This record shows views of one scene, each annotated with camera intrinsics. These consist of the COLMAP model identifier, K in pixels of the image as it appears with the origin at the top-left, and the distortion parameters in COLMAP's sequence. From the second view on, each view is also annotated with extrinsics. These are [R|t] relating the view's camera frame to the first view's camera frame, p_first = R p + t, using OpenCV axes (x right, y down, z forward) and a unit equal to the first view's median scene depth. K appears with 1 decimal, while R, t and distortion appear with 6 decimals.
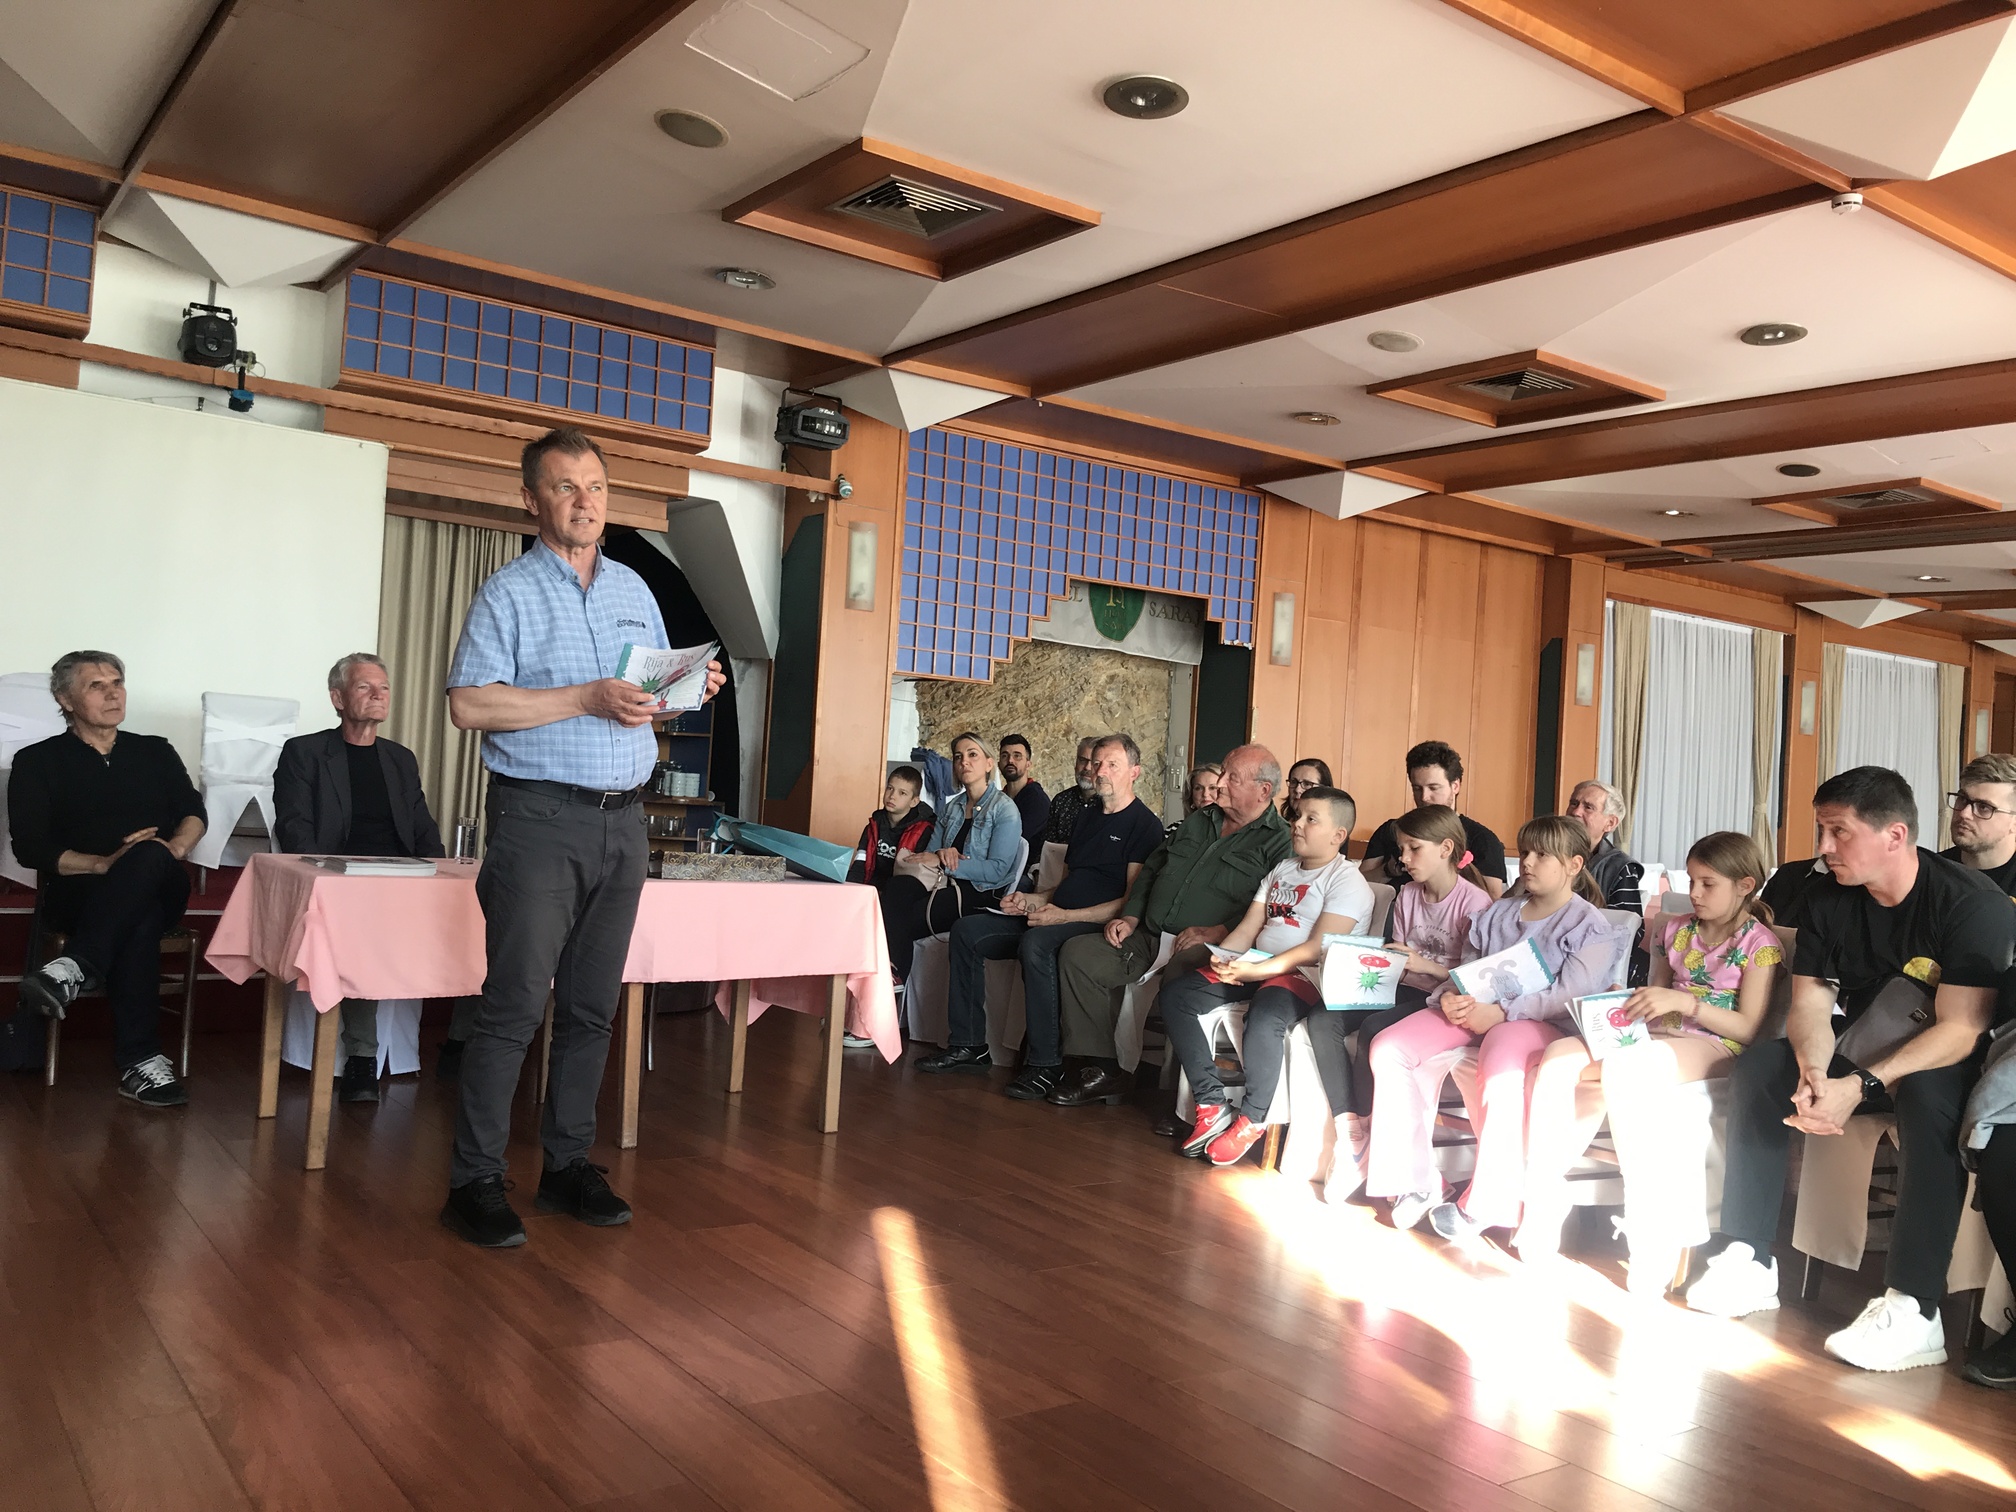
lens RADIAL K [[1669.6, 0, 1003.2], [0, 1669.6, 749.1], [0, 0, 1]] dist [0.041124, -0.054306]
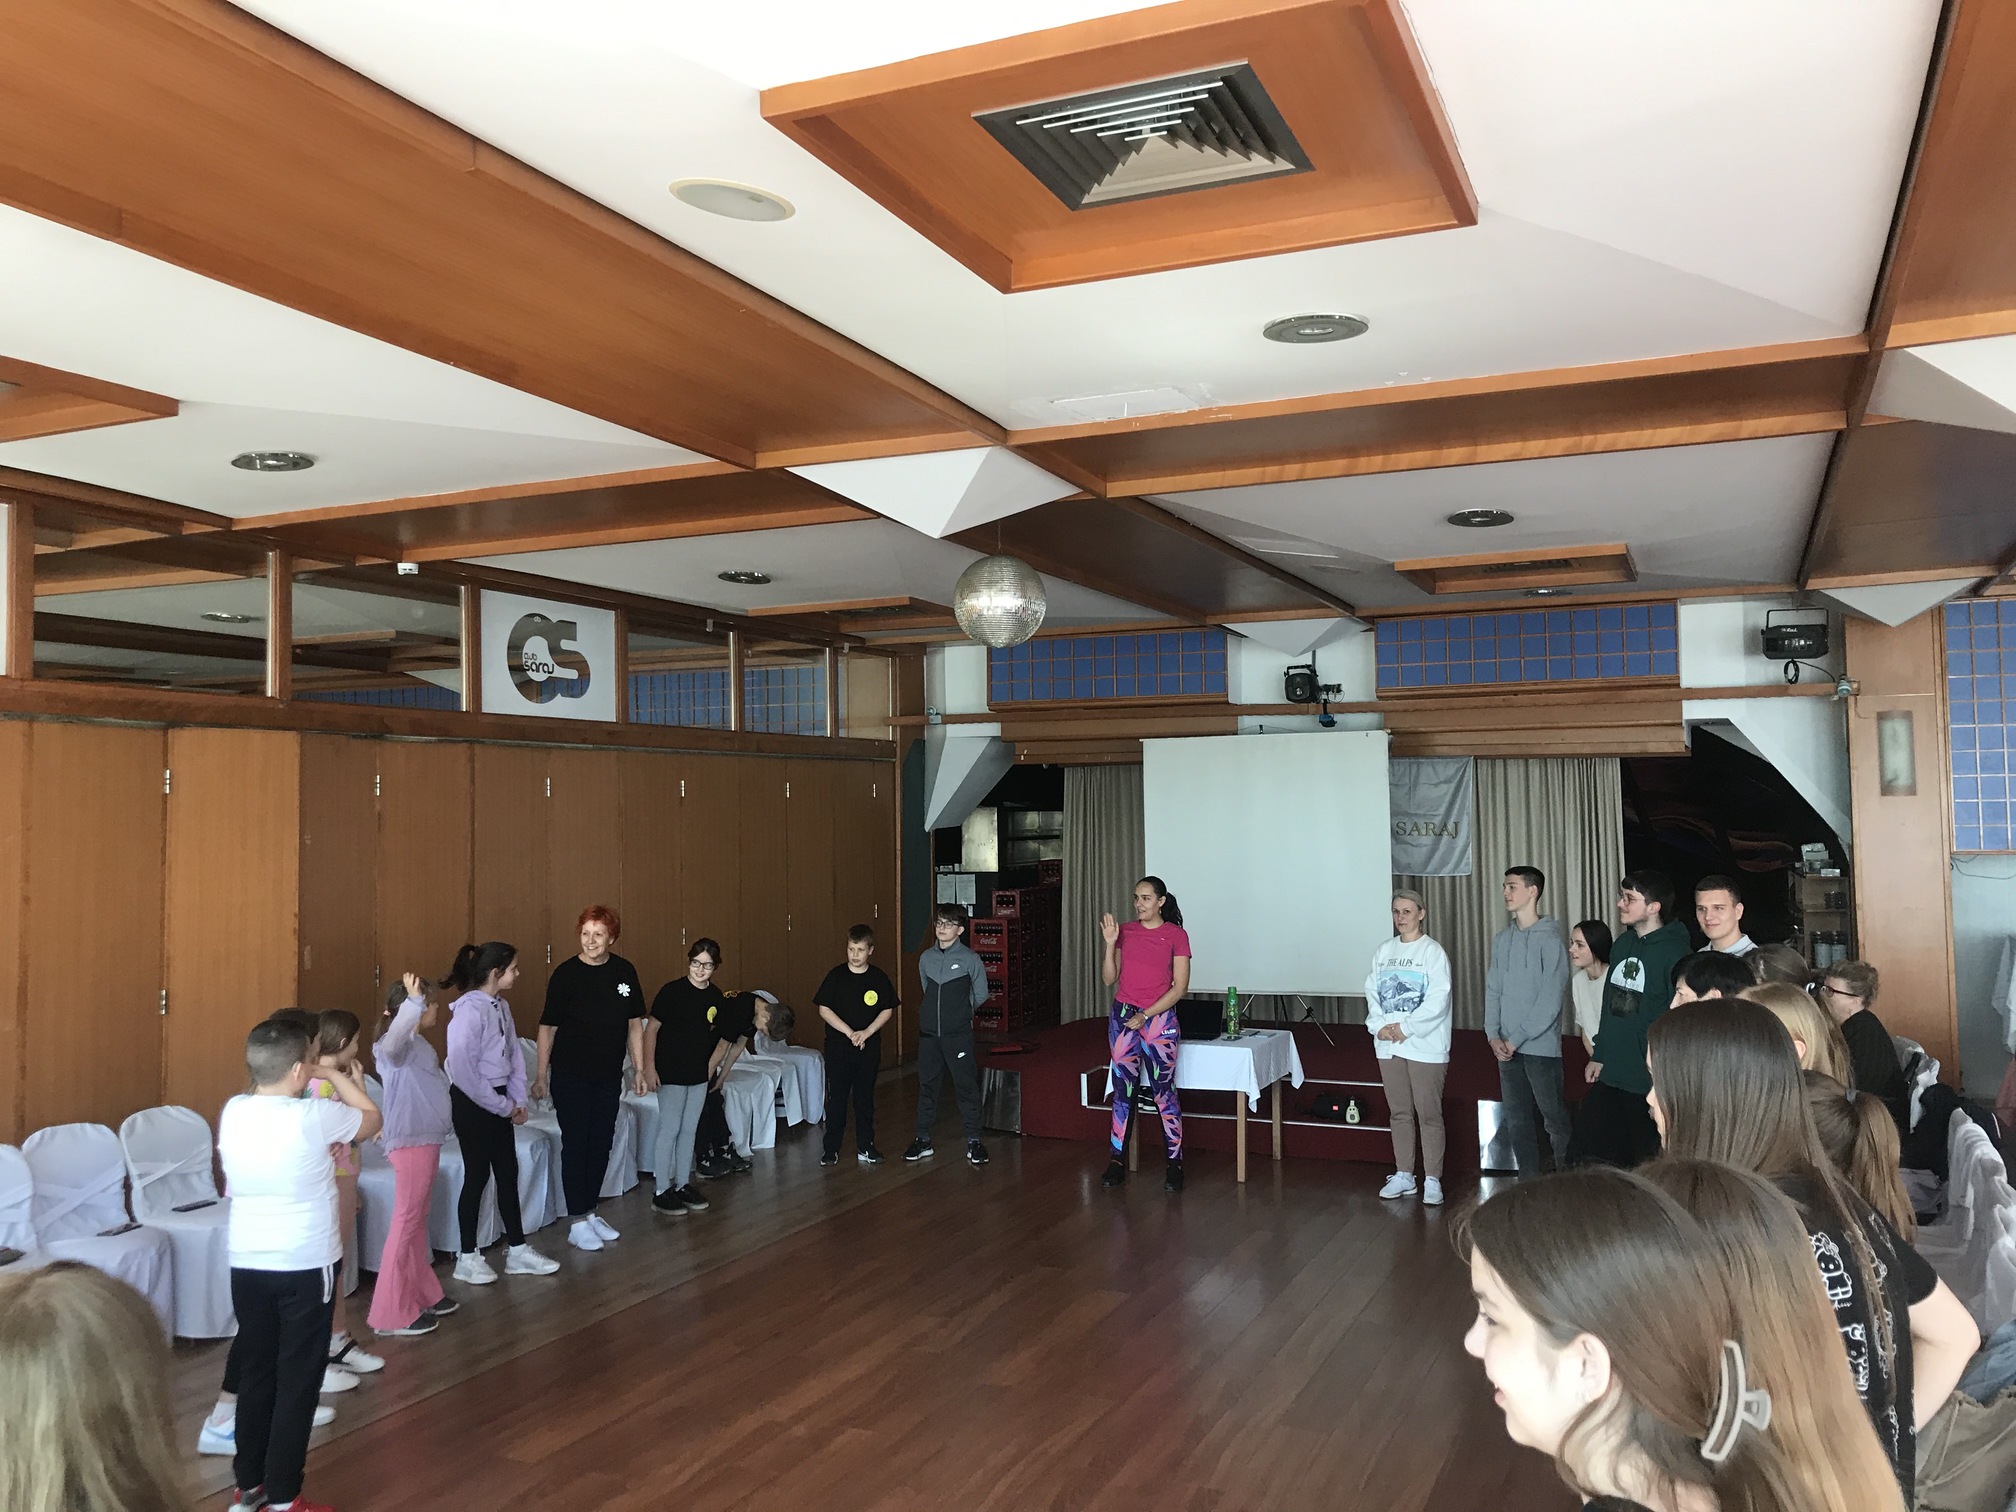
lens RADIAL K [[1669.6, 0, 1003.2], [0, 1669.6, 749.1], [0, 0, 1]] dist [0.041124, -0.054306]
pose [[0.504209, -0.104049, -0.857290, 0.577292], [0.062465, 0.994509, -0.083964, -0.063768], [0.861319, -0.011215, 0.507940, -0.009086]]
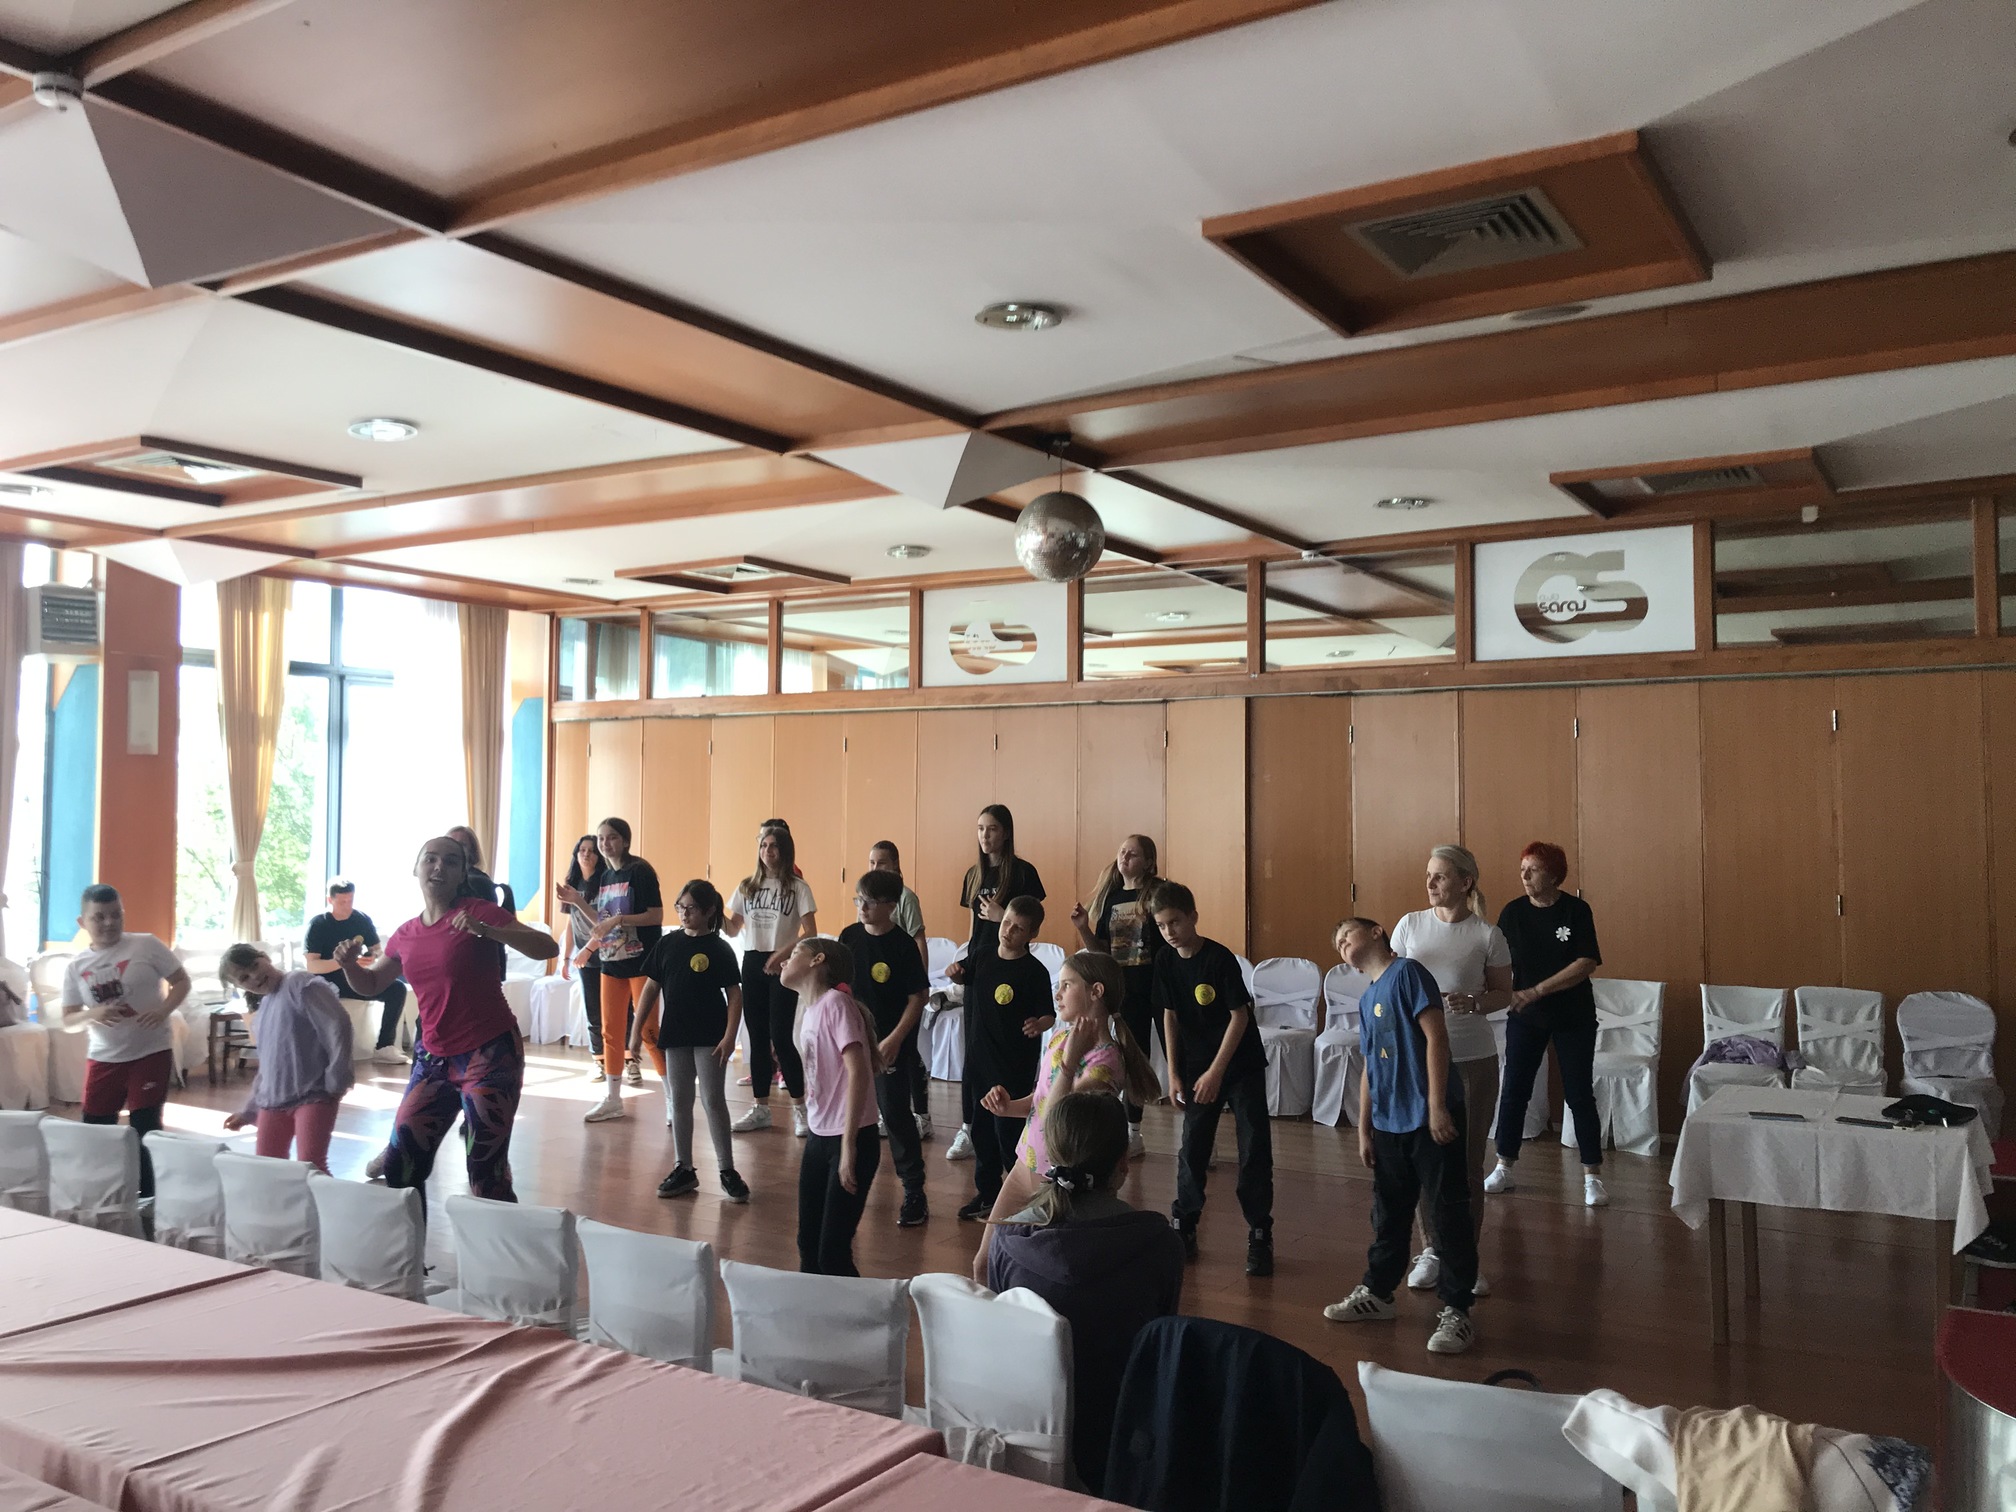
lens RADIAL K [[1666.3, 0, 1002.3], [0, 1666.3, 752.4], [0, 0, 1]] dist [0.036739, -0.052536]
pose [[-0.923552, -0.079632, -0.375113, 0.244352], [-0.052631, 0.995266, -0.081703, -0.030030], [0.379844, -0.055714, -0.923371, 1.063255]]
